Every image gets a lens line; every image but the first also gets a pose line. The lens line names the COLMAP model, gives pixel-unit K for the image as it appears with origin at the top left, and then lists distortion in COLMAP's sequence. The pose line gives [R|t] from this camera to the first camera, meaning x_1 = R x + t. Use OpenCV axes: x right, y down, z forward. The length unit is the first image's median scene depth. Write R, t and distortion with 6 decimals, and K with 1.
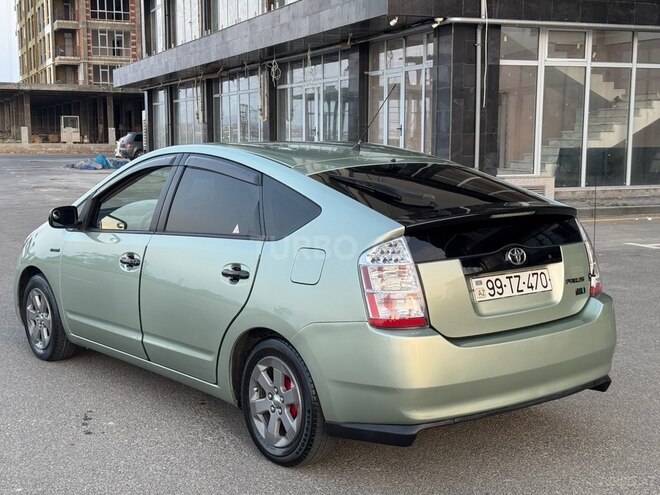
lens RADIAL K [[946.6, 0, 355.7], [0, 946.6, 244.7], [0, 0, 1]] dist [0.140002, -0.066474]
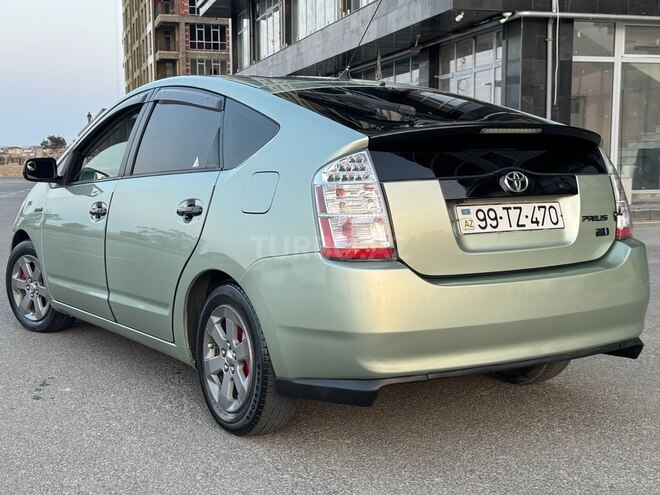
lens RADIAL K [[923.6, 0, 352.4], [0, 923.6, 248.1], [0, 0, 1]] dist [0.118867, -0.068398]
pose [[0.994625, 0.004423, -0.103448, 0.104055], [-0.006942, 0.999688, -0.024007, 0.082121], [0.103309, 0.024596, 0.994345, 0.182996]]
